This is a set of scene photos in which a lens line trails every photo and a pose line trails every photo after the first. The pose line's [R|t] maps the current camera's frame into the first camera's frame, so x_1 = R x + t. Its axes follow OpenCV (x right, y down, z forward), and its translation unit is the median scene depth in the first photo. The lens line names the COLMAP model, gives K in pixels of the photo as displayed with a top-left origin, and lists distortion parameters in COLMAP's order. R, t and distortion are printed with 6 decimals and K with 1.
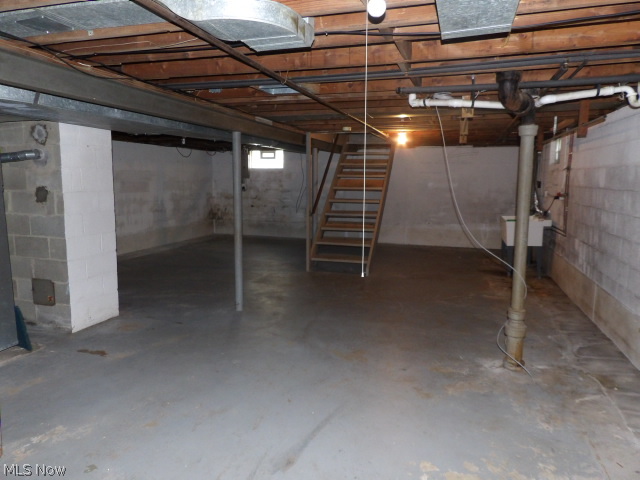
lens RADIAL K [[456.8, 0, 320.0], [0, 456.8, 240.0], [0, 0, 1]] dist [-0.068543, 0.076370]
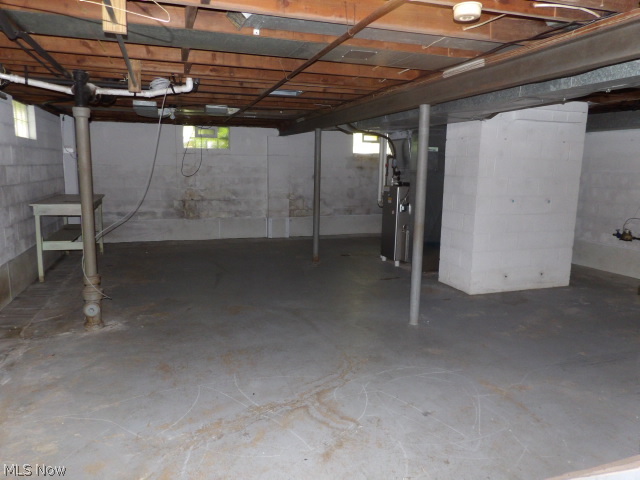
lens RADIAL K [[456.8, 0, 320.0], [0, 456.8, 240.0], [0, 0, 1]] dist [-0.068543, 0.076370]
pose [[-0.811262, 0.067865, -0.580730, 0.600072], [-0.099132, 0.962895, 0.251010, -0.256724], [0.576217, 0.261204, -0.774433, 2.094839]]
